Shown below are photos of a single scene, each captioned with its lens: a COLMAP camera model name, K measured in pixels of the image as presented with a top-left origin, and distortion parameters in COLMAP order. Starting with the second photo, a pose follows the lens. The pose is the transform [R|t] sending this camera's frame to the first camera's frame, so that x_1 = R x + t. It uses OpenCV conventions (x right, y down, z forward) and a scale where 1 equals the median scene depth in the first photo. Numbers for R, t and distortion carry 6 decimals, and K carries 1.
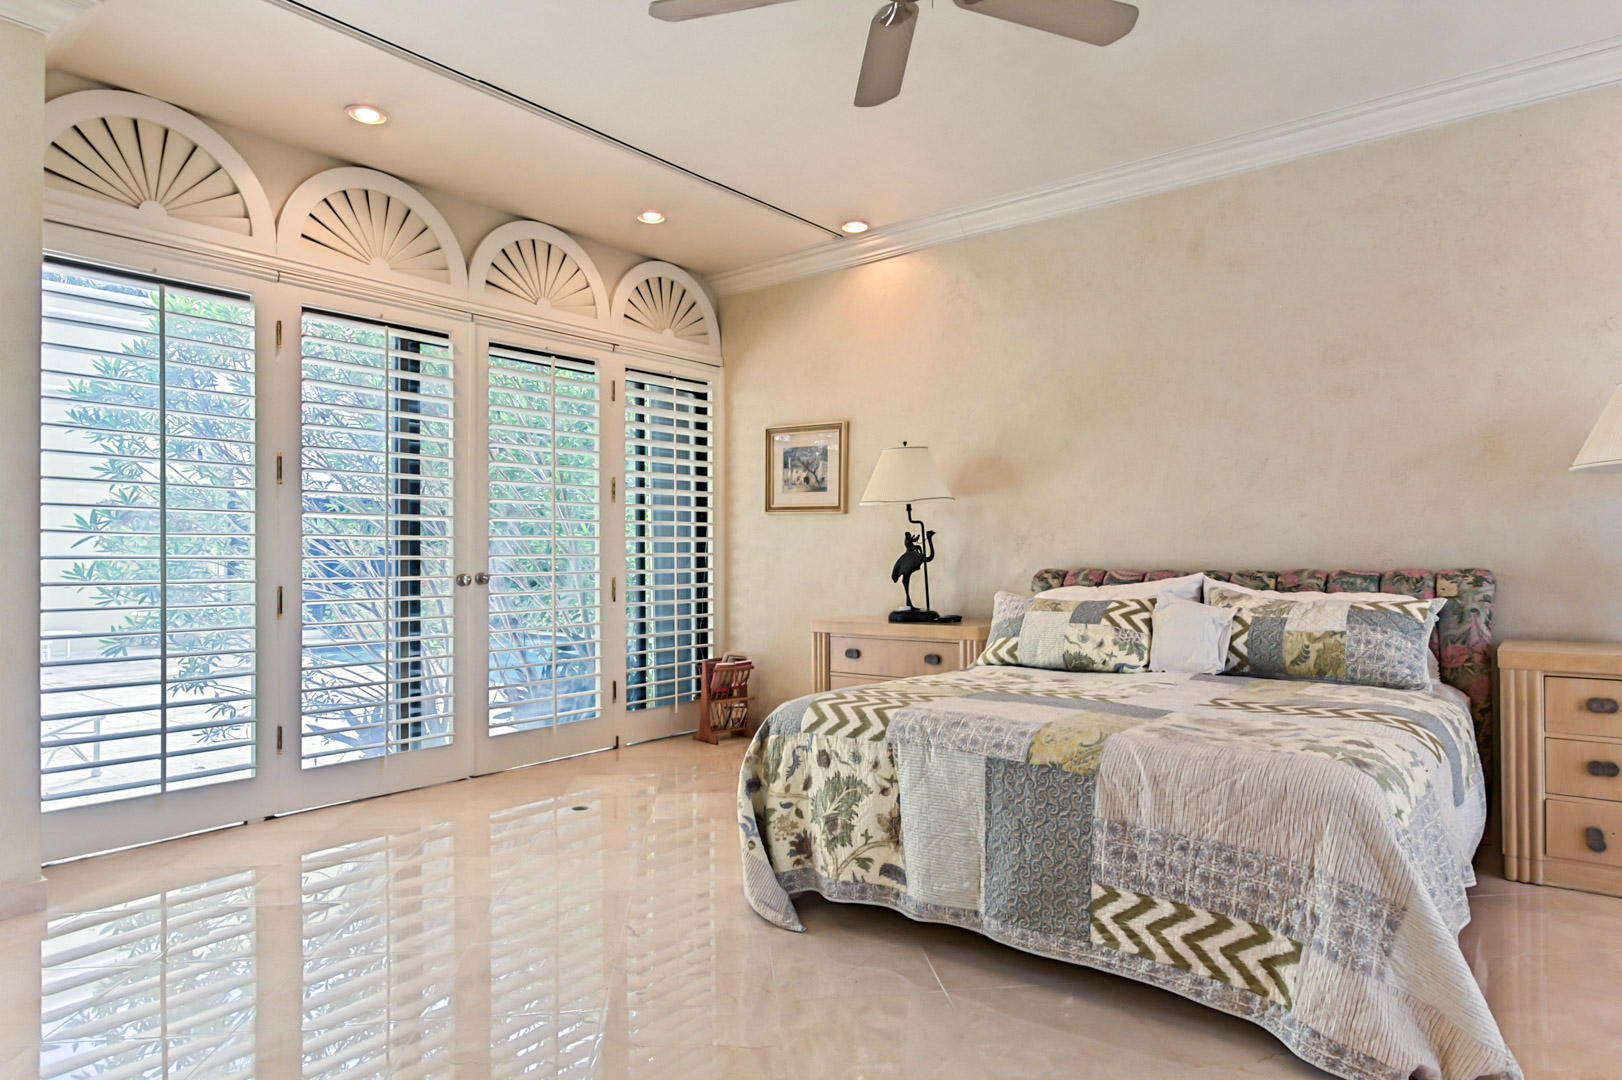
lens RADIAL K [[953.2, 0, 816.8], [0, 953.2, 546.4], [0, 0, 1]] dist [-0.011020, 0.002839]
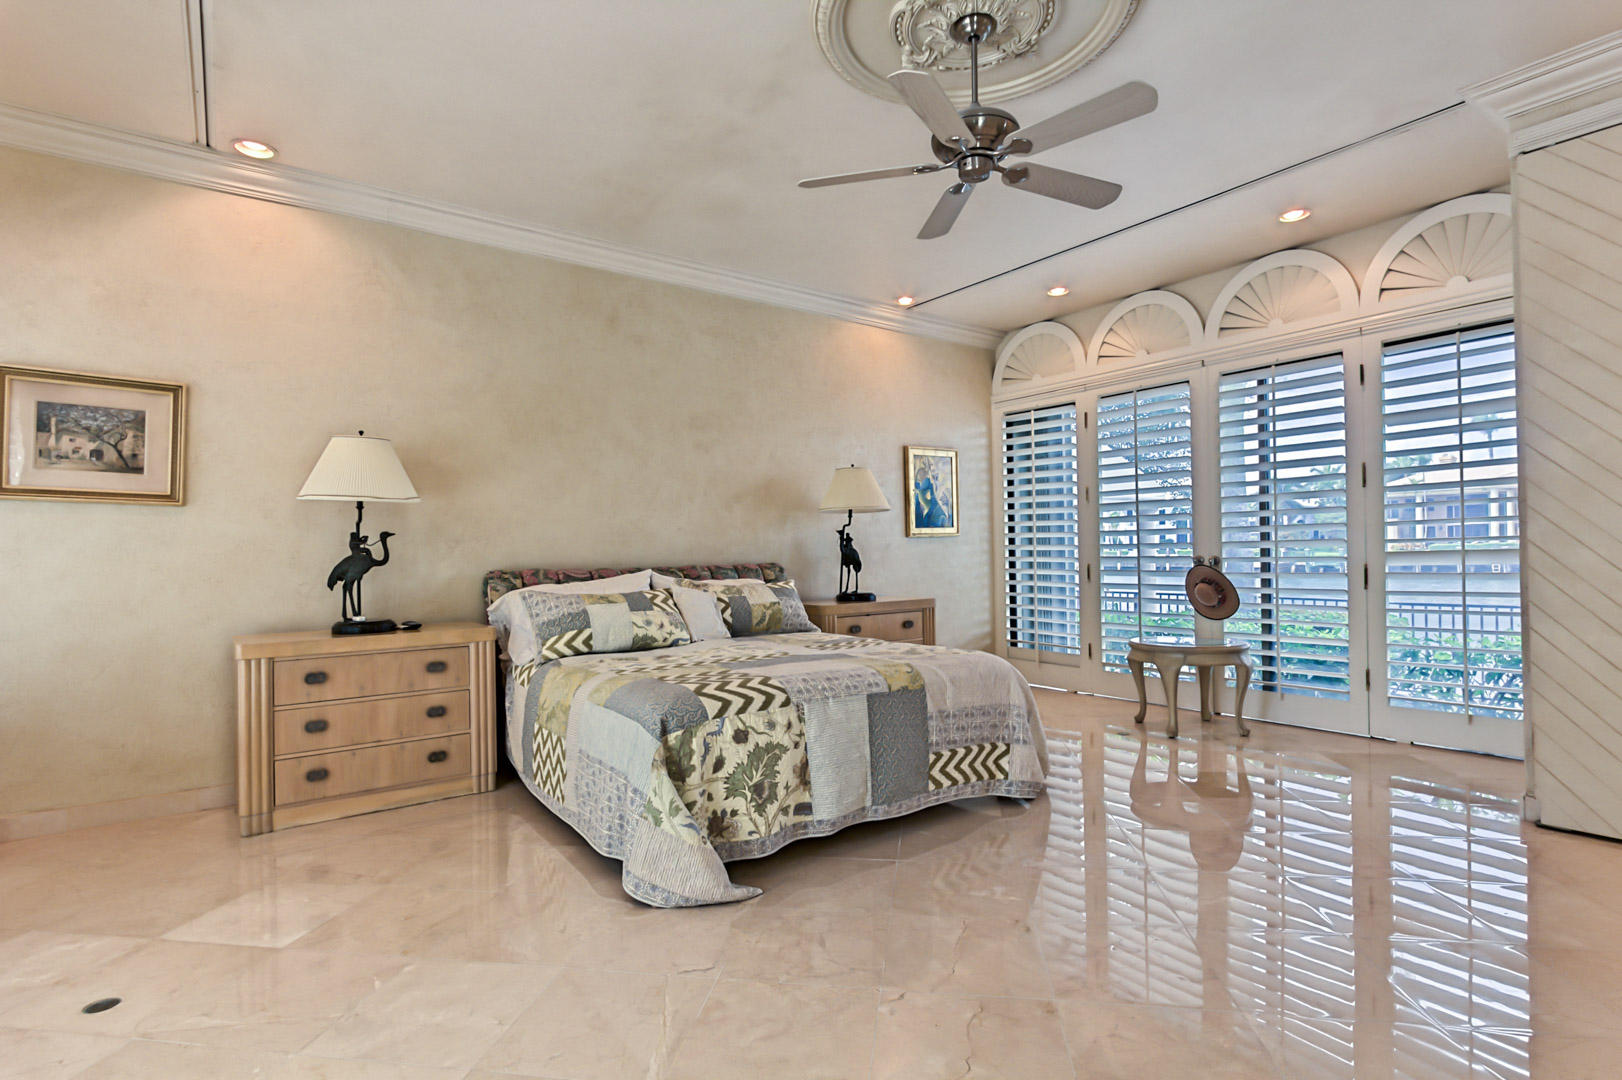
lens RADIAL K [[801.3, 0, 812.9], [0, 801.3, 544.5], [0, 0, 1]] dist [-0.003898, 0.000633]
pose [[0.257475, 0.012605, 0.966203, -0.738531], [0.002477, 0.999903, -0.013705, 0.010562], [-0.966282, 0.005922, 0.257419, 0.570890]]
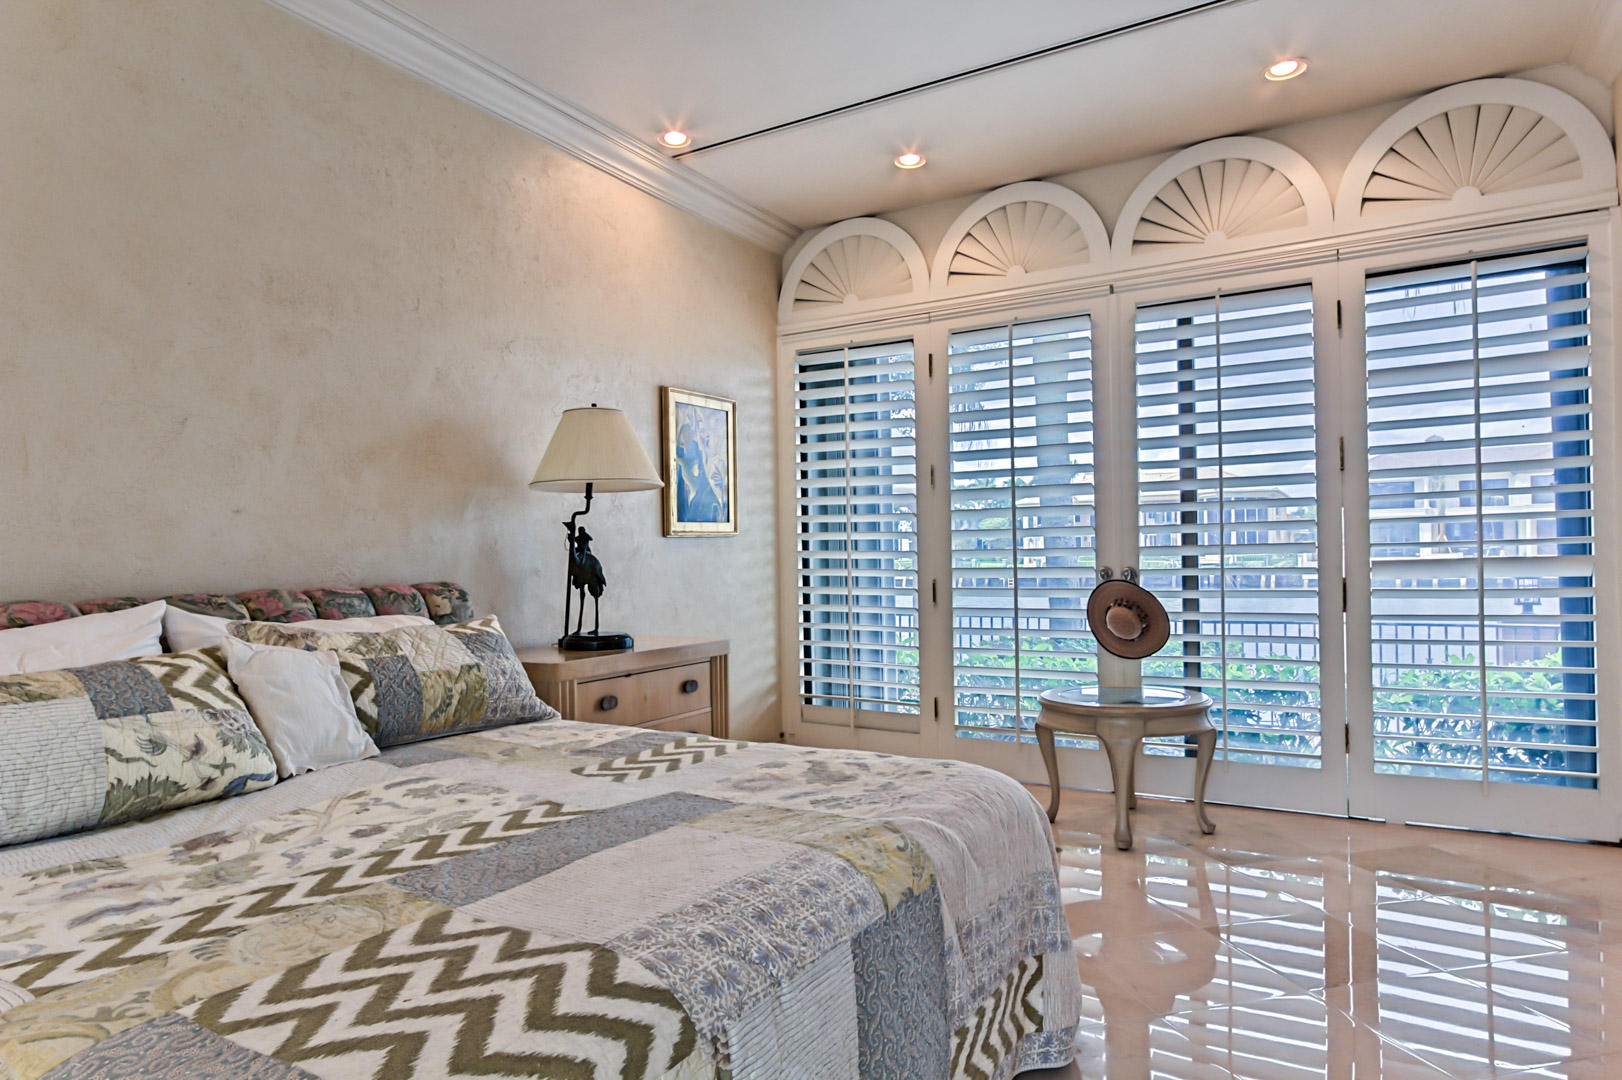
lens RADIAL K [[953.2, 0, 816.8], [0, 953.2, 546.4], [0, 0, 1]] dist [-0.011020, 0.002839]
pose [[-0.145498, 0.020895, 0.989138, -0.256810], [0.004558, 0.999780, -0.020450, 0.010140], [-0.989348, 0.001533, -0.145562, 0.812703]]
